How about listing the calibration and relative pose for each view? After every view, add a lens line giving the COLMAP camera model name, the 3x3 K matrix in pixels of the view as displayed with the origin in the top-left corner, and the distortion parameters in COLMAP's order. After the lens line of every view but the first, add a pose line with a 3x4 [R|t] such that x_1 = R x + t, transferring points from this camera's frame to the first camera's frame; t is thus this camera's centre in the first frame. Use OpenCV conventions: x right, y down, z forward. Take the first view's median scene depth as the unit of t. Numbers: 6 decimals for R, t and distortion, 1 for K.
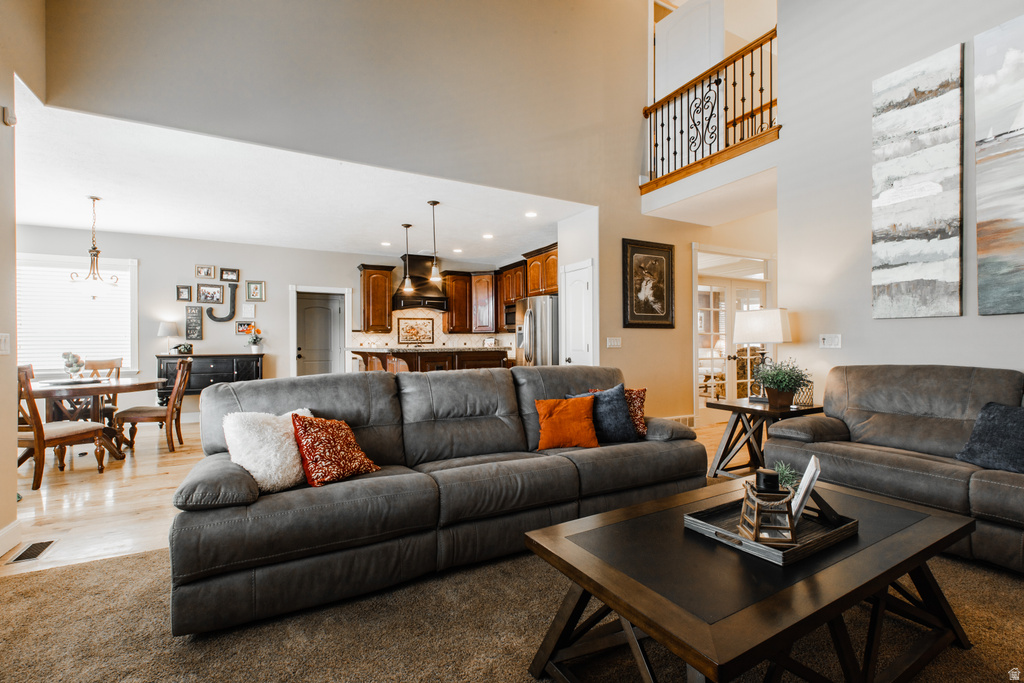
lens RADIAL K [[454.7, 0, 511.4], [0, 454.7, 340.6], [0, 0, 1]] dist [0.001205, -0.000127]
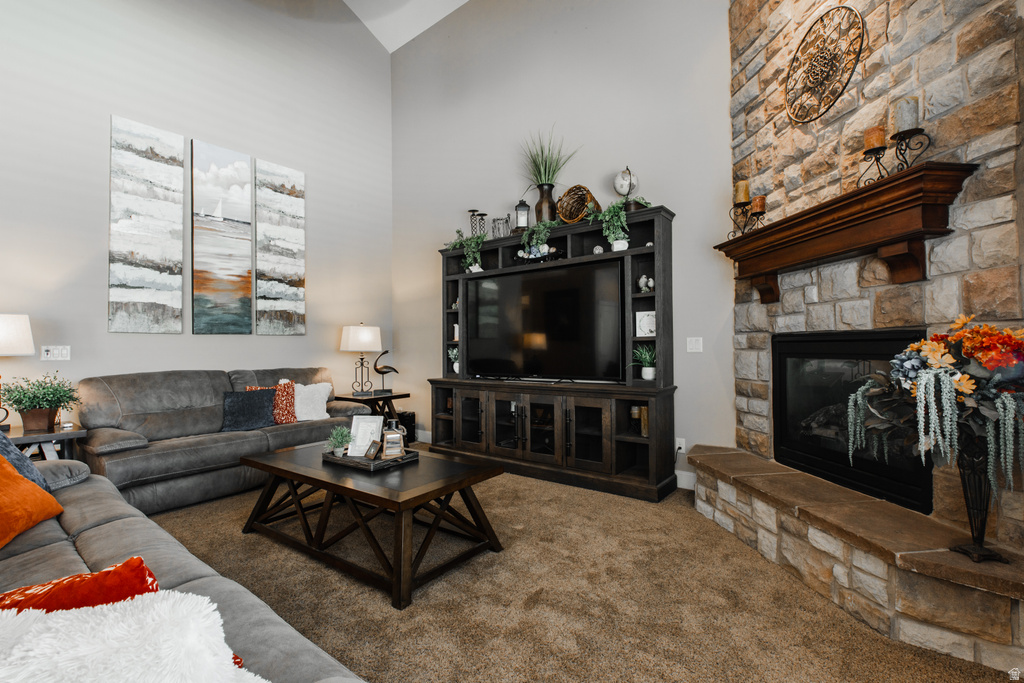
lens RADIAL K [[454.7, 0, 511.7], [0, 454.7, 342.8], [0, 0, 1]] dist [0.001205, -0.000127]
pose [[-0.403036, 0.021432, 0.914933, -0.614572], [0.008648, 0.999770, -0.019610, 0.007717], [-0.915143, 0.000008, -0.403128, 0.597738]]
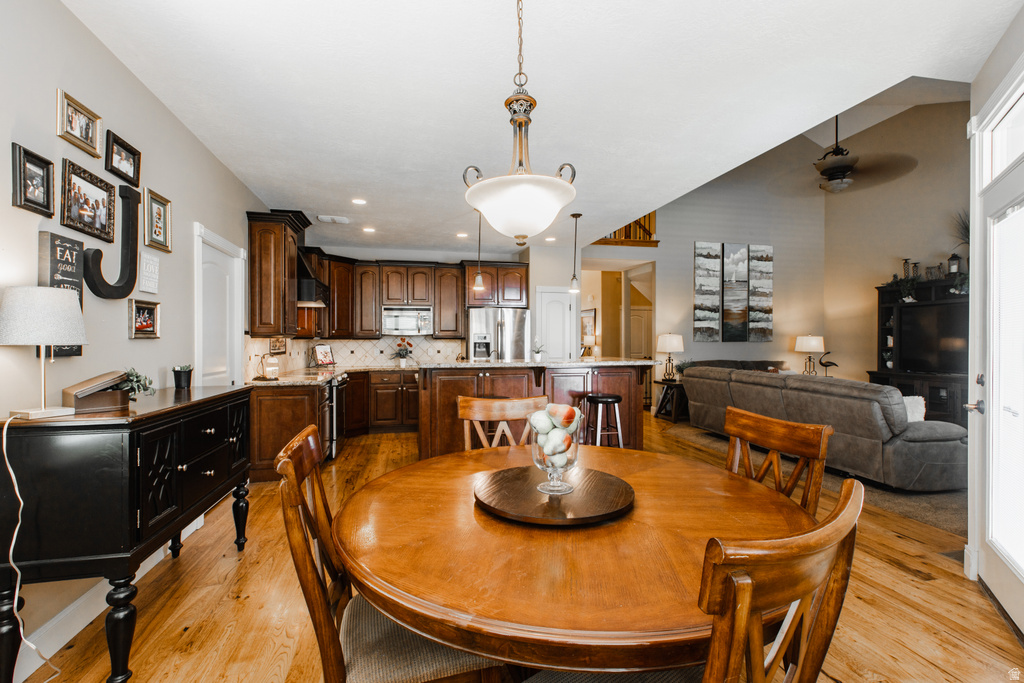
lens RADIAL K [[454.7, 0, 510.3], [0, 454.7, 343.1], [0, 0, 1]] dist [0.001205, -0.000127]
pose [[0.270146, 0.005934, 0.962801, -1.862187], [-0.008919, 0.999954, -0.003660, -0.022573], [-0.962778, -0.007598, 0.270187, 1.365655]]
